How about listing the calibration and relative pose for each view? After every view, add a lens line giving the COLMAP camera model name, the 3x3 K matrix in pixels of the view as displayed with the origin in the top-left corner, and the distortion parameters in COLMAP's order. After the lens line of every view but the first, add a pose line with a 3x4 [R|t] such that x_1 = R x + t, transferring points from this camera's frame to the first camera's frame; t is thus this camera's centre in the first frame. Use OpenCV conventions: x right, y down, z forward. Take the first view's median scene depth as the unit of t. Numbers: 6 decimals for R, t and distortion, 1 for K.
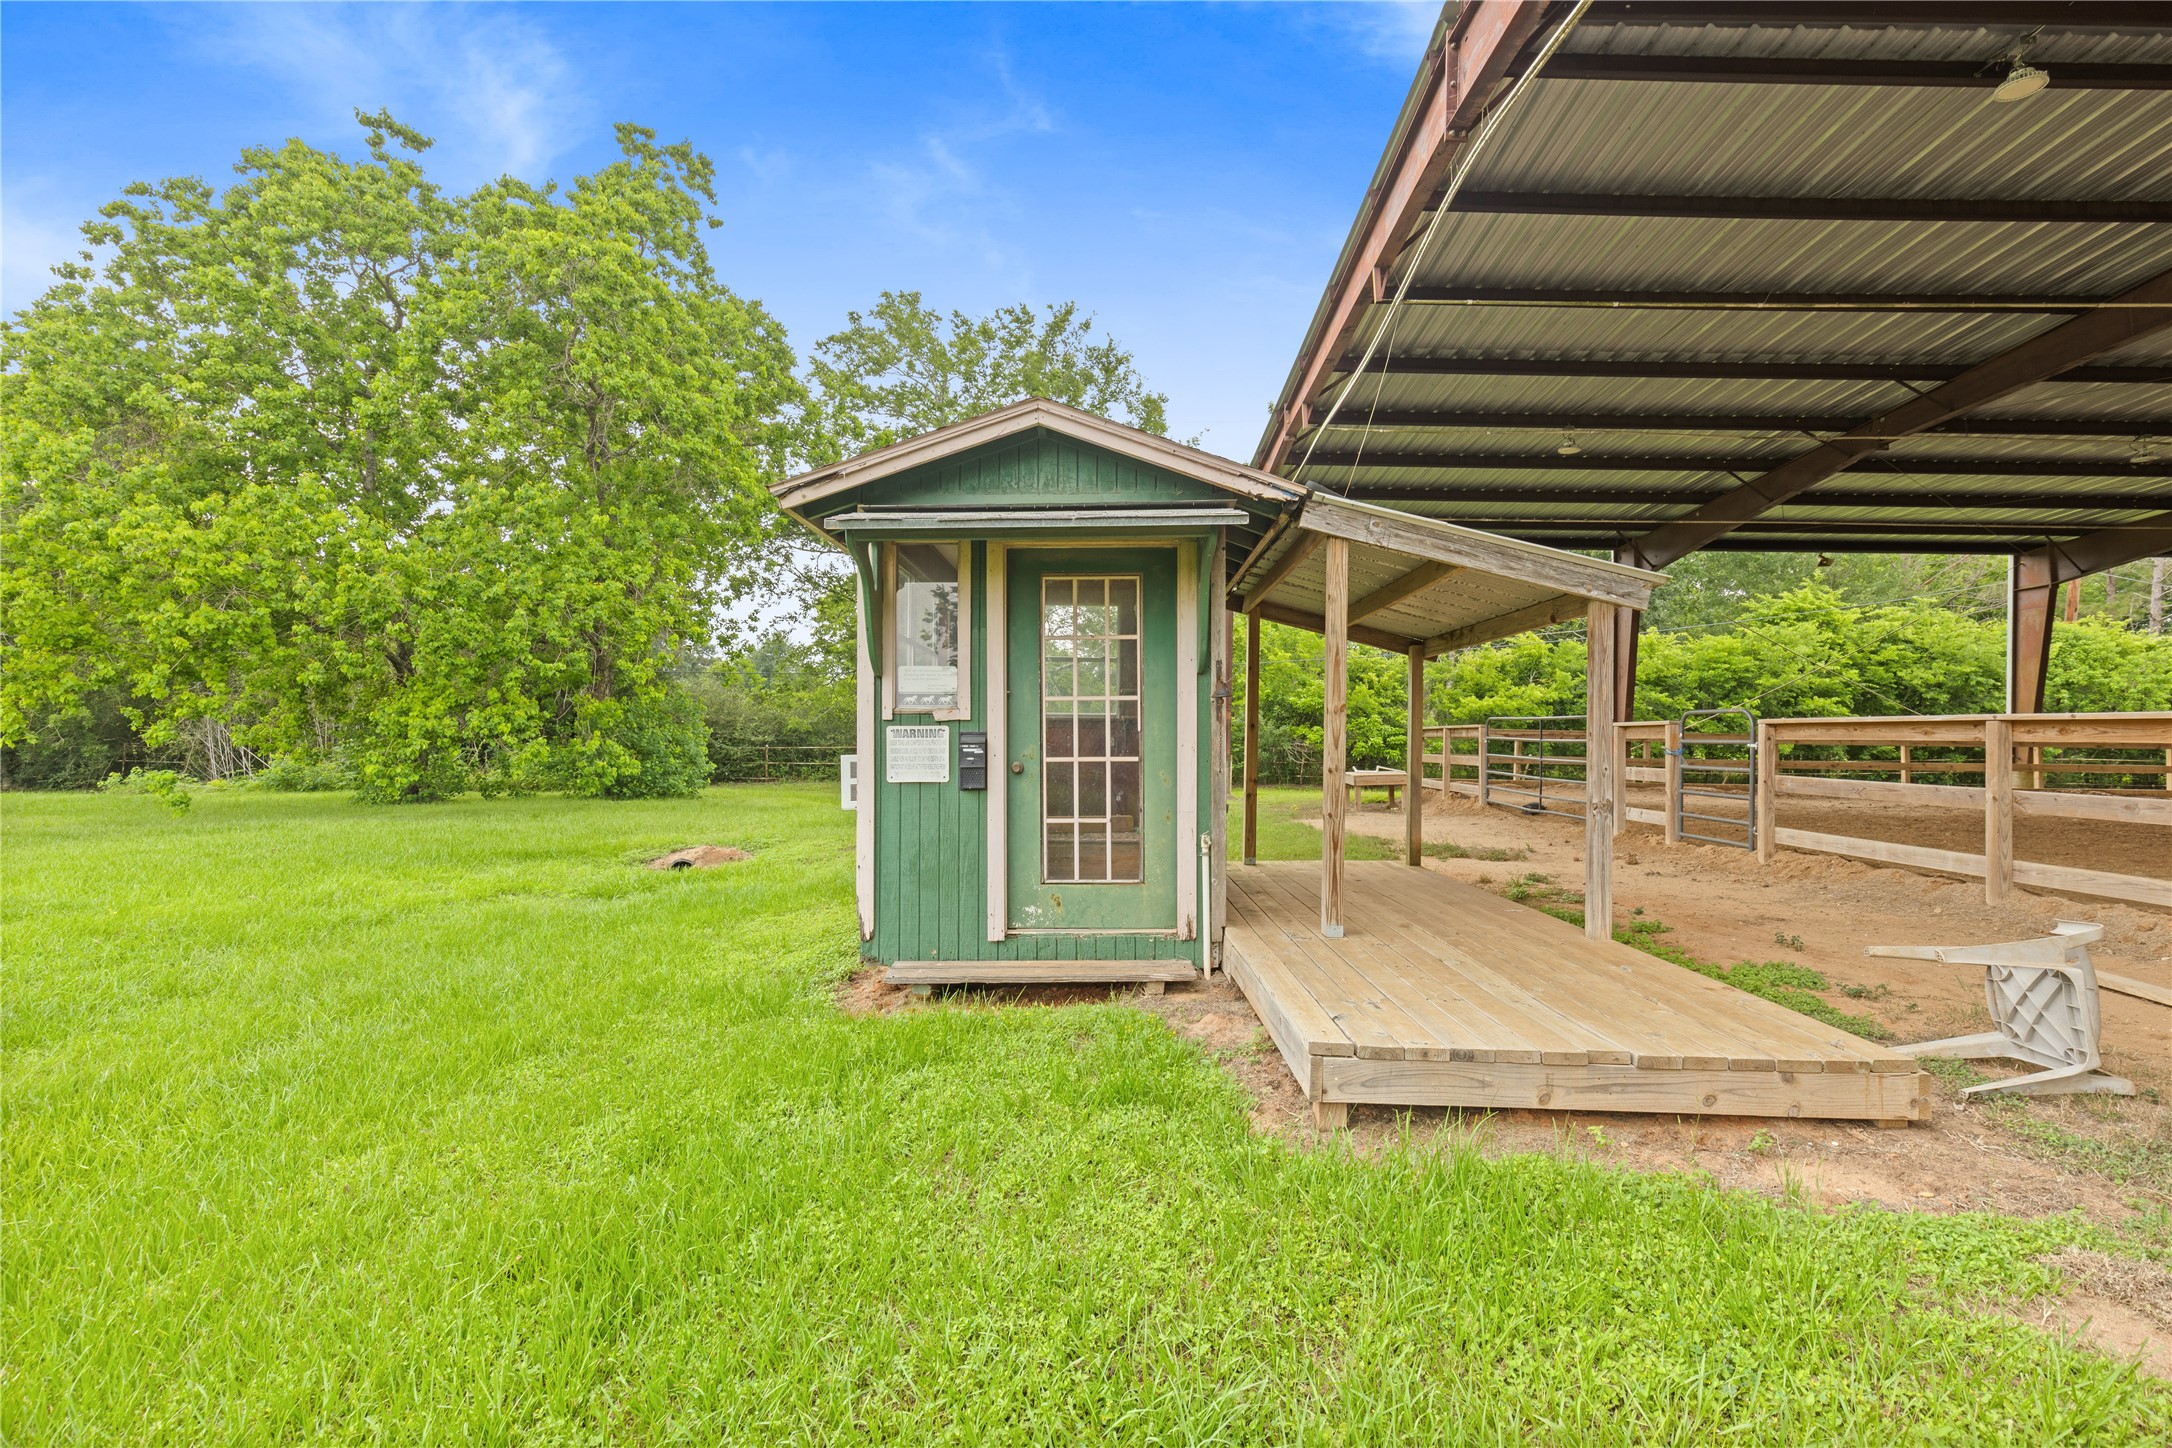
lens RADIAL K [[969.5, 0, 1098.5], [0, 969.5, 719.3], [0, 0, 1]] dist [-0.002710, 0.001231]
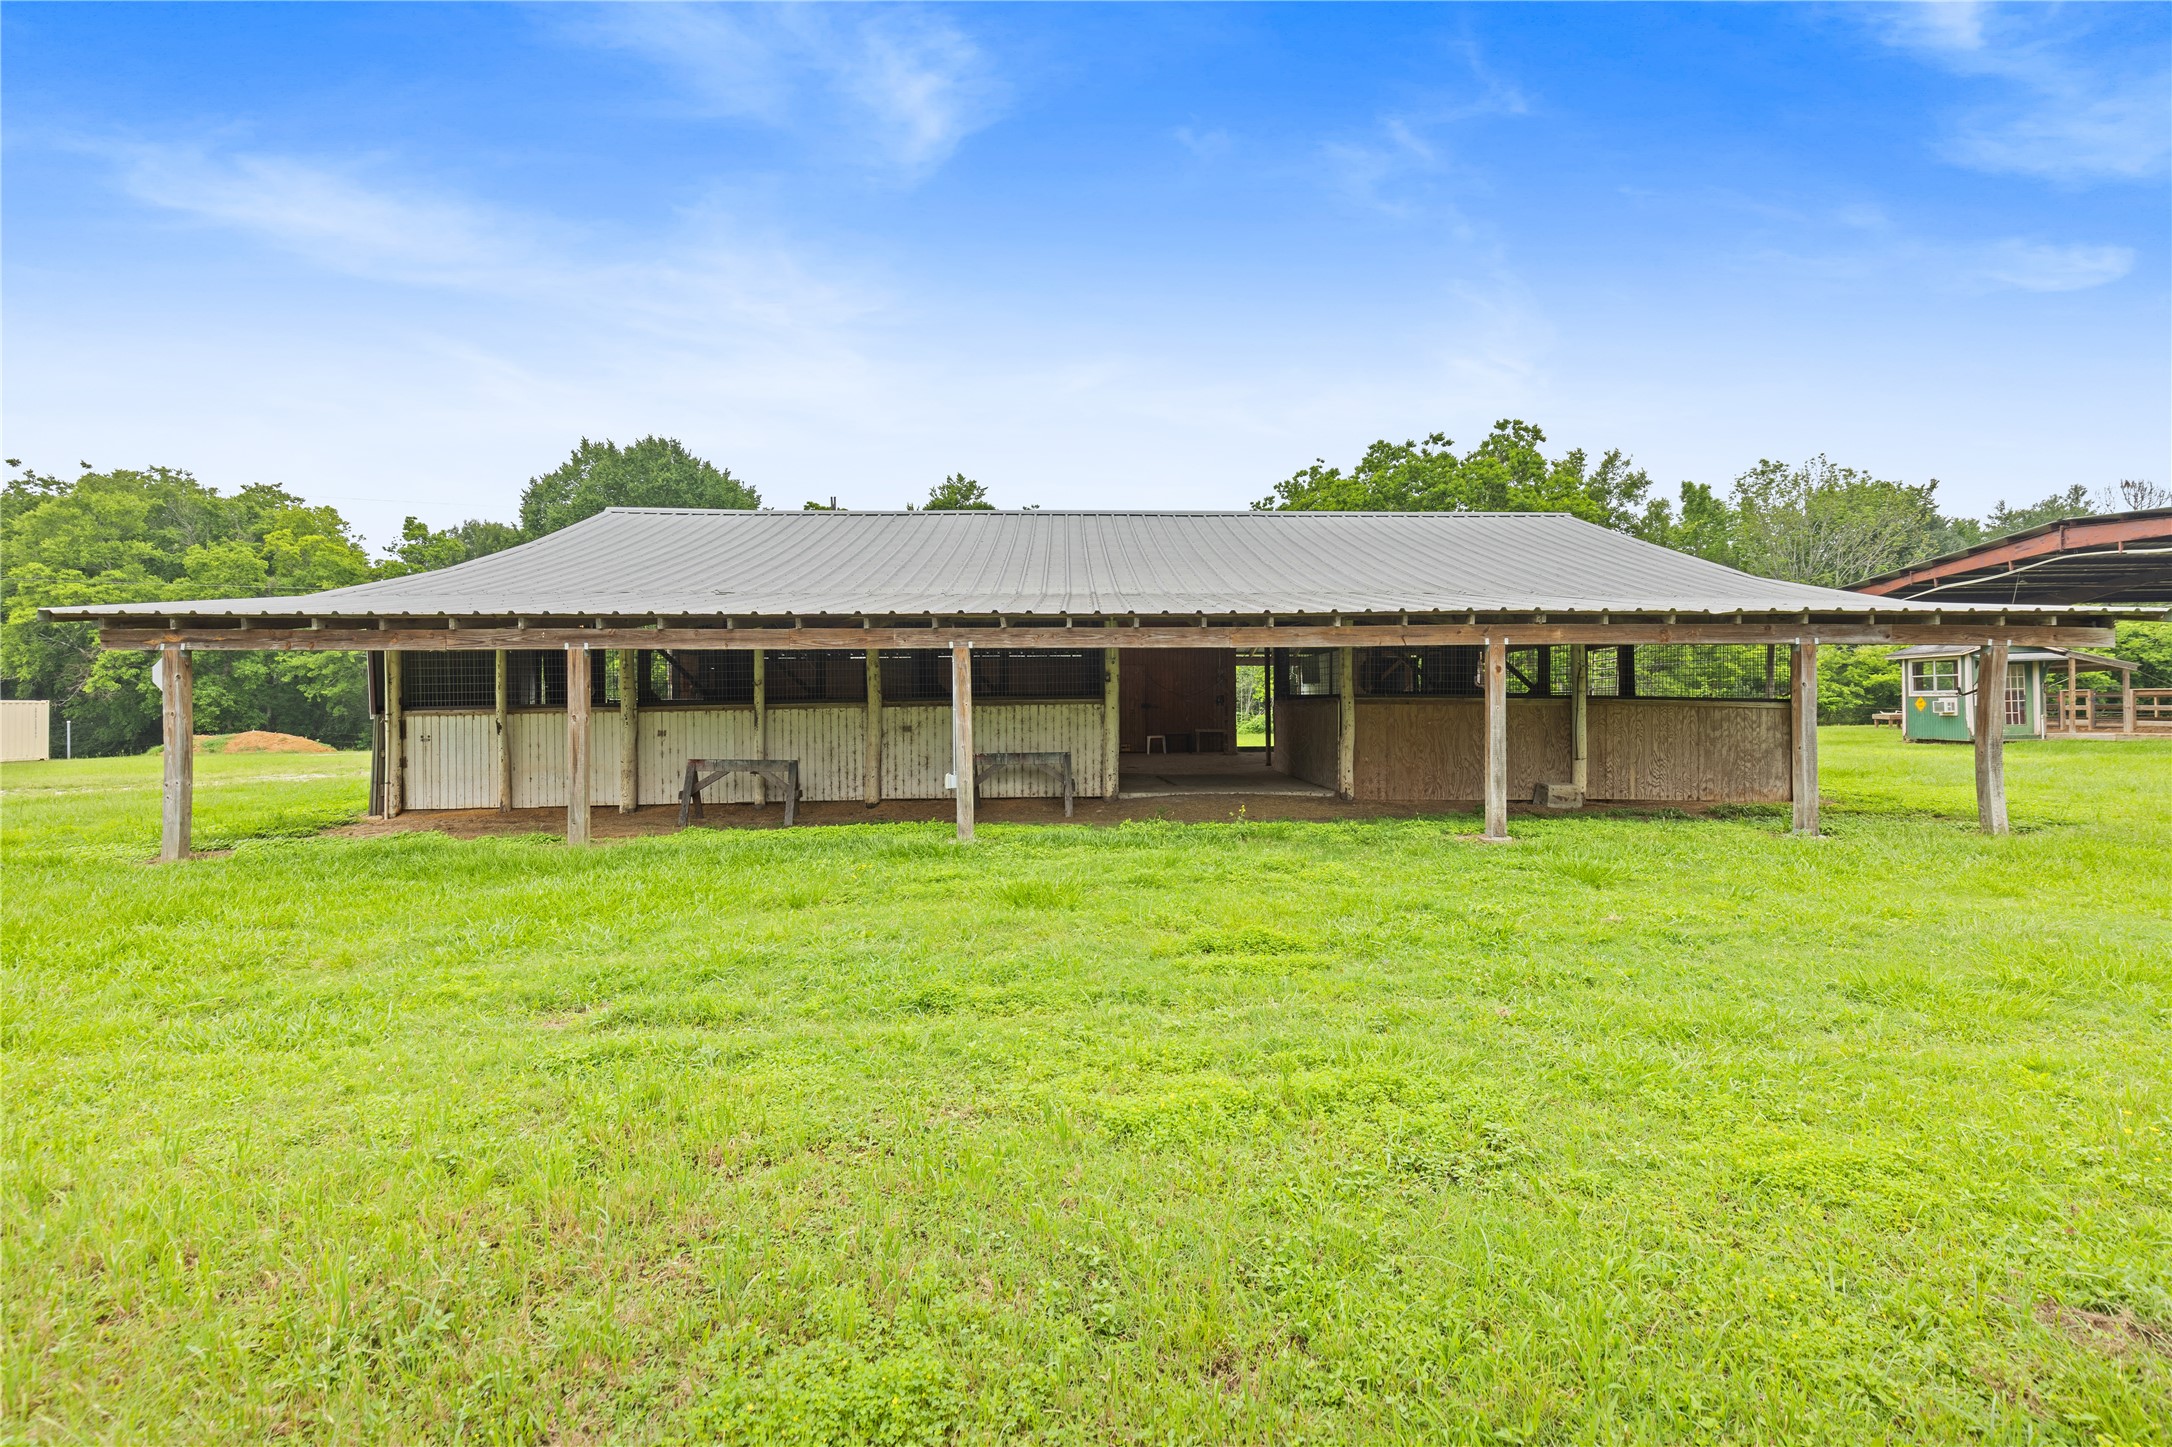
lens RADIAL K [[969.5, 0, 1098.5], [0, 969.5, 718.8], [0, 0, 1]] dist [-0.002710, 0.001231]
pose [[0.994938, -0.014780, -0.099401, -0.858335], [0.018171, 0.999281, 0.033290, -0.022495], [0.098837, -0.034928, 0.994490, -0.915268]]
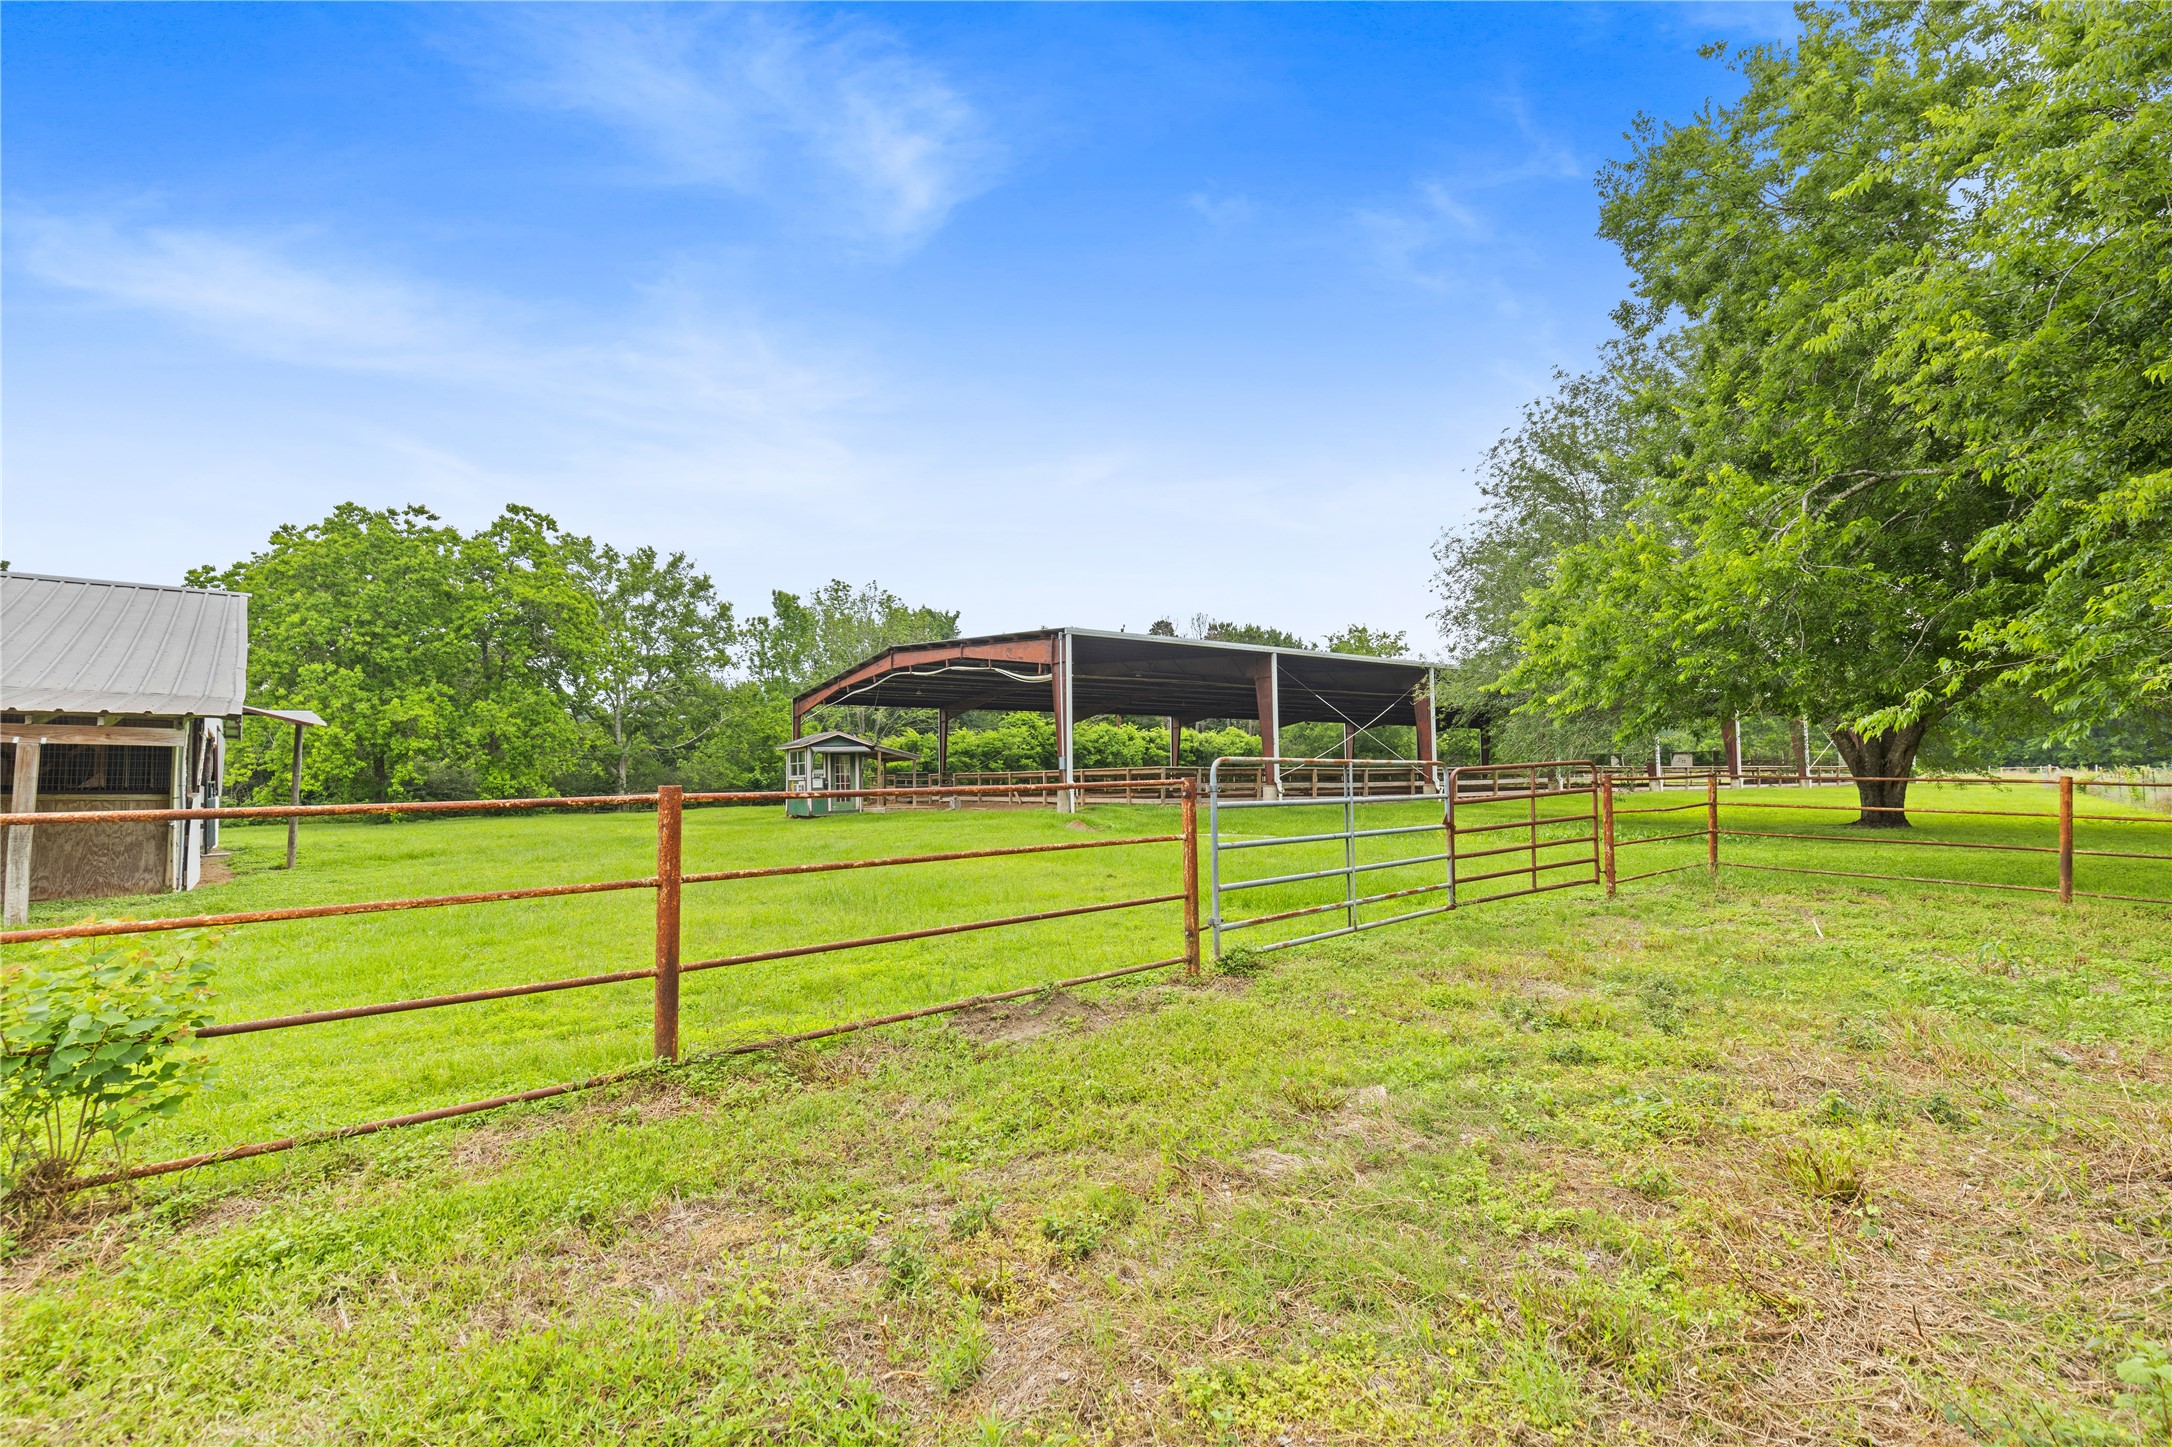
lens RADIAL K [[969.5, 0, 1098.5], [0, 969.5, 718.8], [0, 0, 1]] dist [-0.002710, 0.001231]
pose [[0.827615, 0.010207, 0.561203, -0.444975], [0.016362, 0.998971, -0.042299, -0.017588], [-0.561057, 0.044189, 0.826597, -1.067239]]
